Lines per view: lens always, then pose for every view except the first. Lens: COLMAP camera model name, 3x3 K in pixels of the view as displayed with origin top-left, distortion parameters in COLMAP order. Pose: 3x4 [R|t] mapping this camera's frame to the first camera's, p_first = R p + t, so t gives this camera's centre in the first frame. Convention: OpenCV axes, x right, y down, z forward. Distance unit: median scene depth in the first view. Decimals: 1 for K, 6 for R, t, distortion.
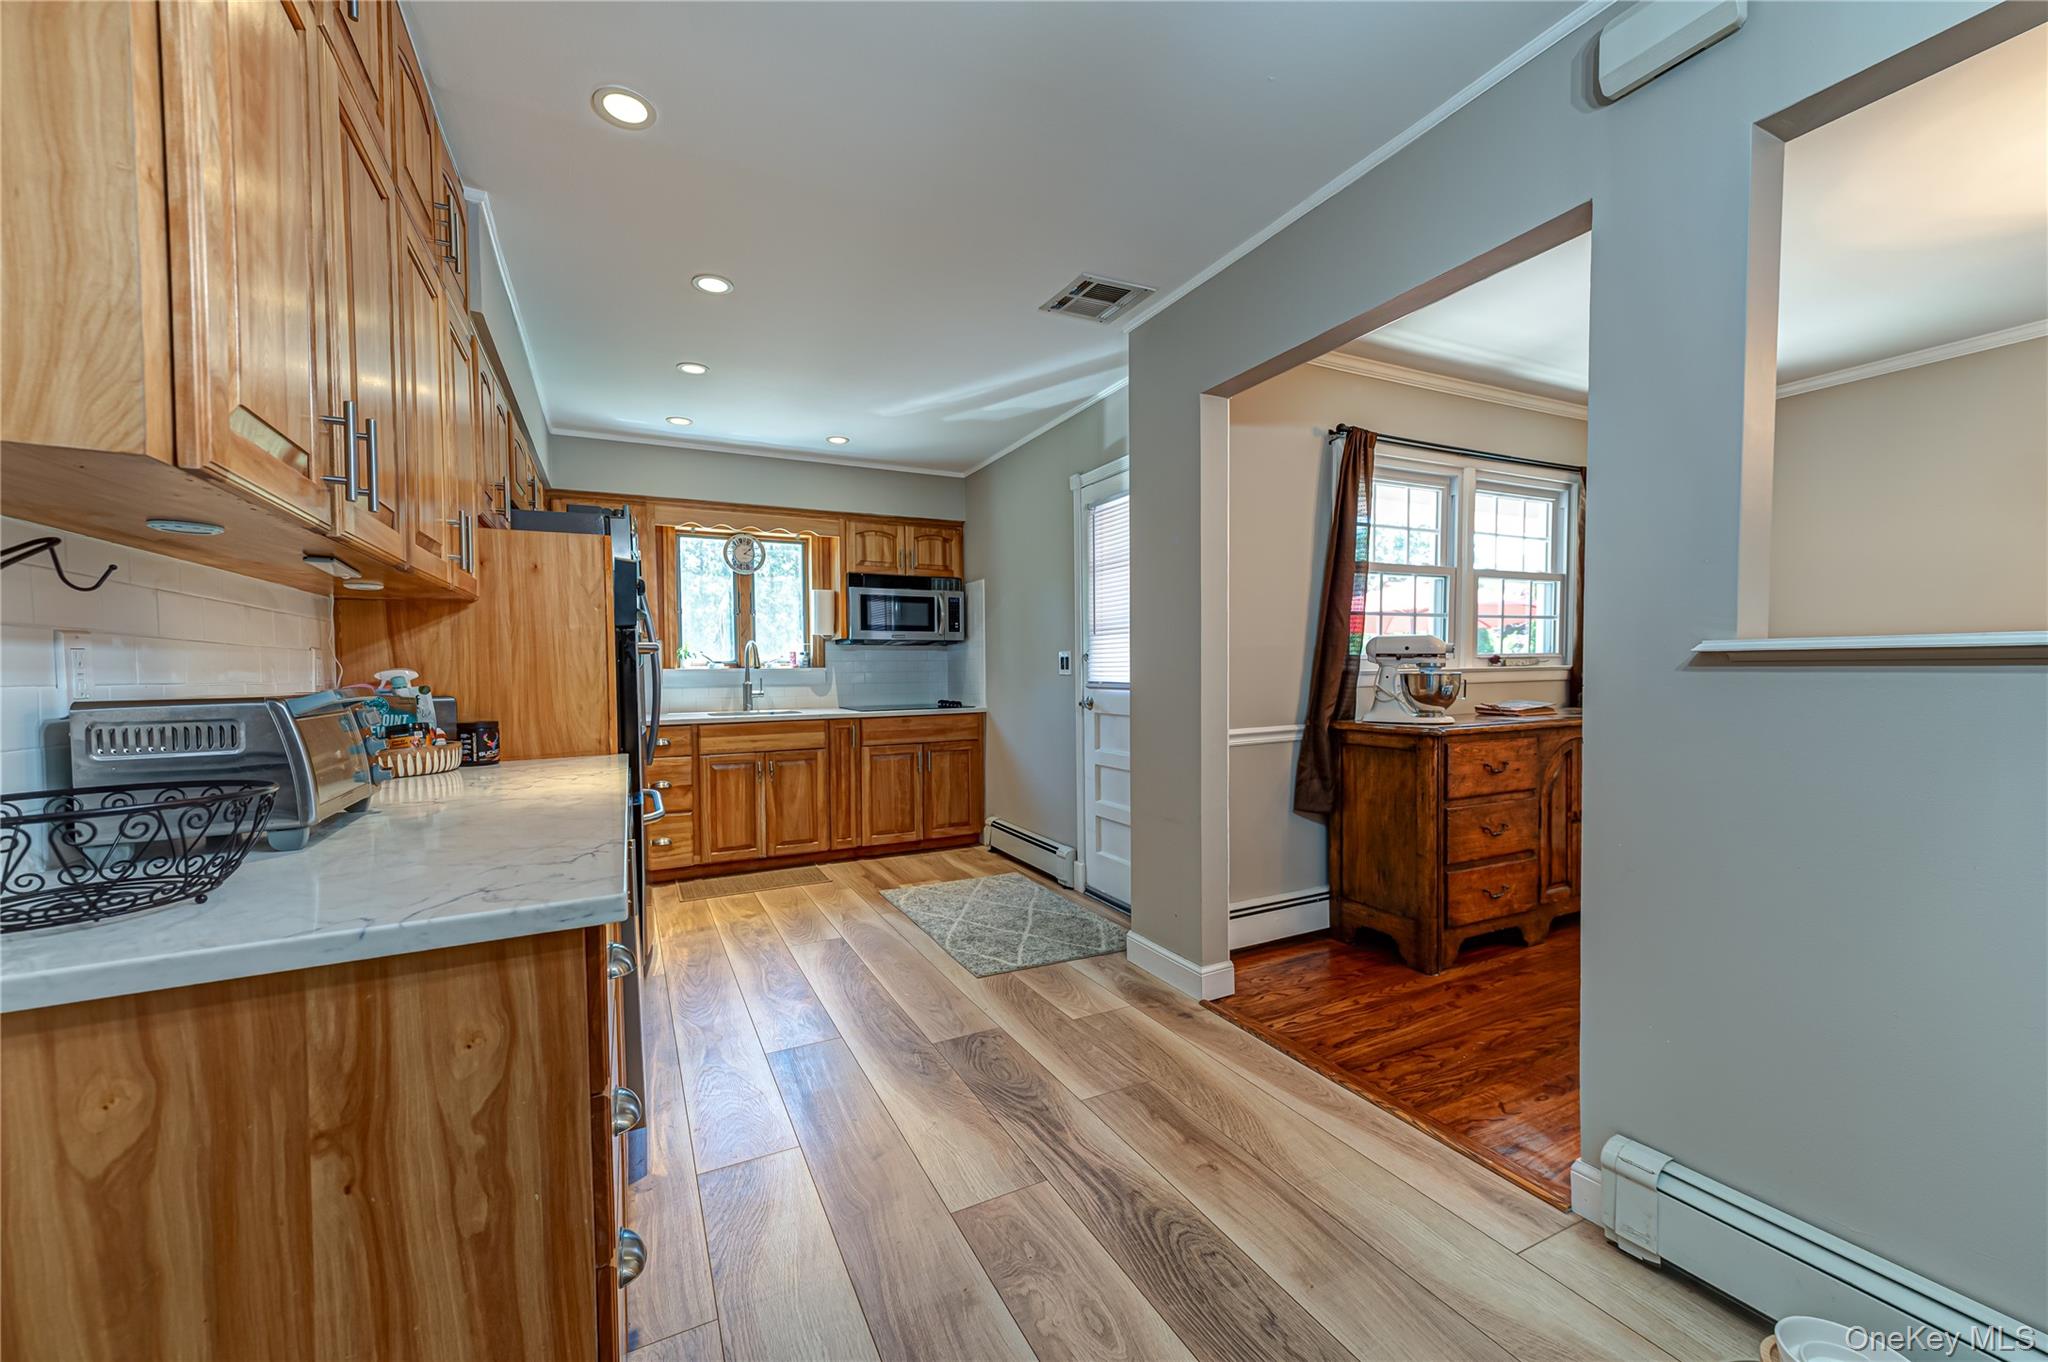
lens RADIAL K [[799.0, 0, 1019.9], [0, 799.0, 691.7], [0, 0, 1]] dist [0.016198, 0.000221]
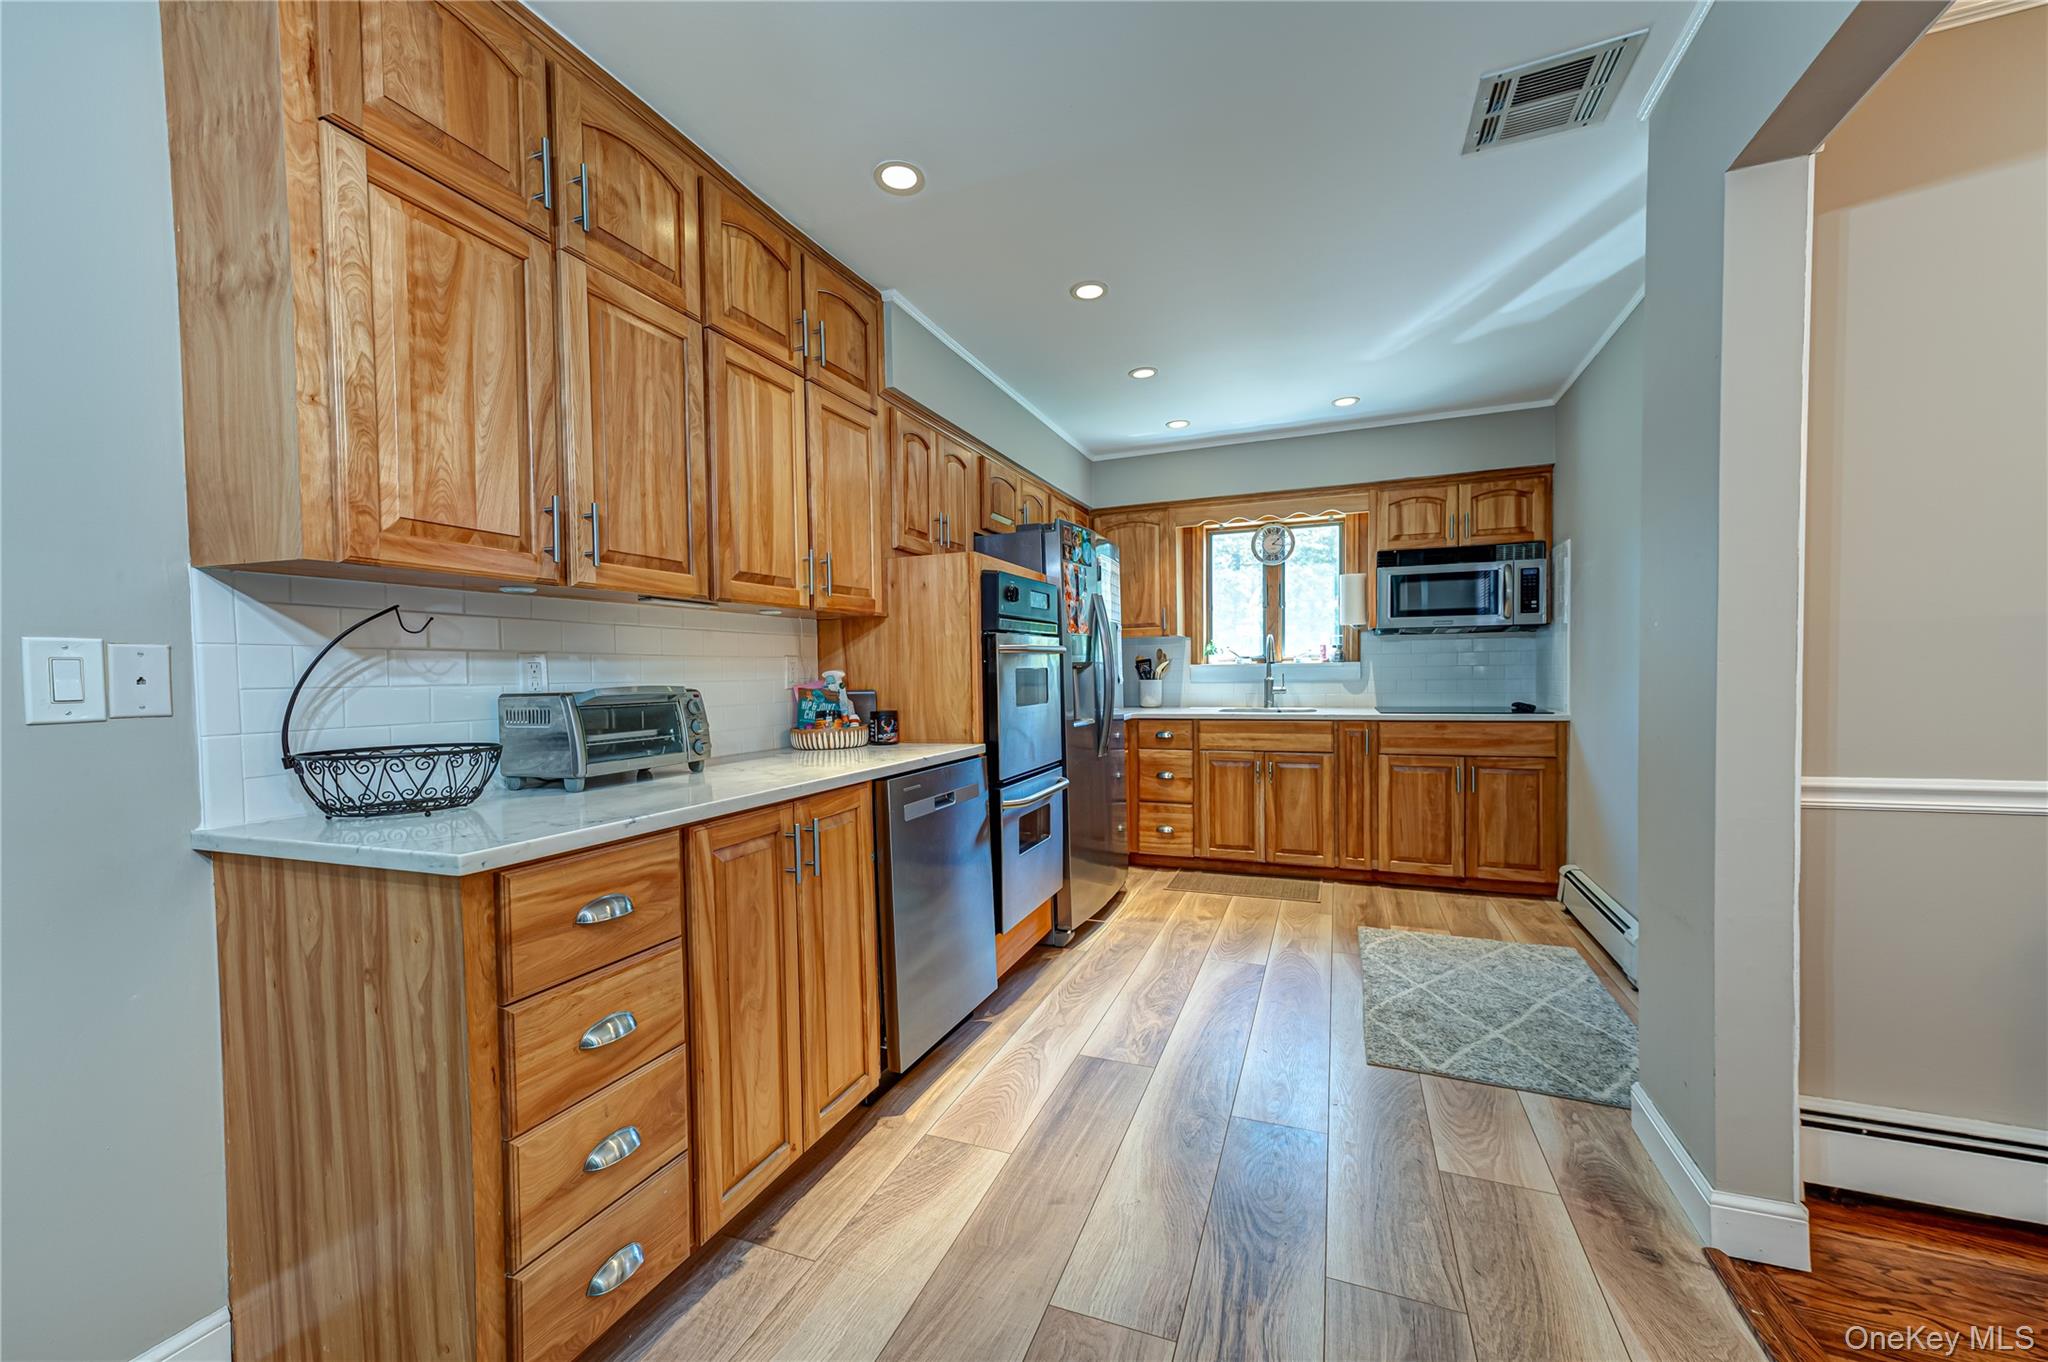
lens RADIAL K [[799.0, 0, 1019.4], [0, 799.0, 691.5], [0, 0, 1]] dist [0.016198, 0.000221]
pose [[0.663833, 0.019912, -0.747615, 0.286831], [-0.012344, 0.999801, 0.015668, -0.010898], [0.747779, -0.001173, 0.663947, 0.220963]]
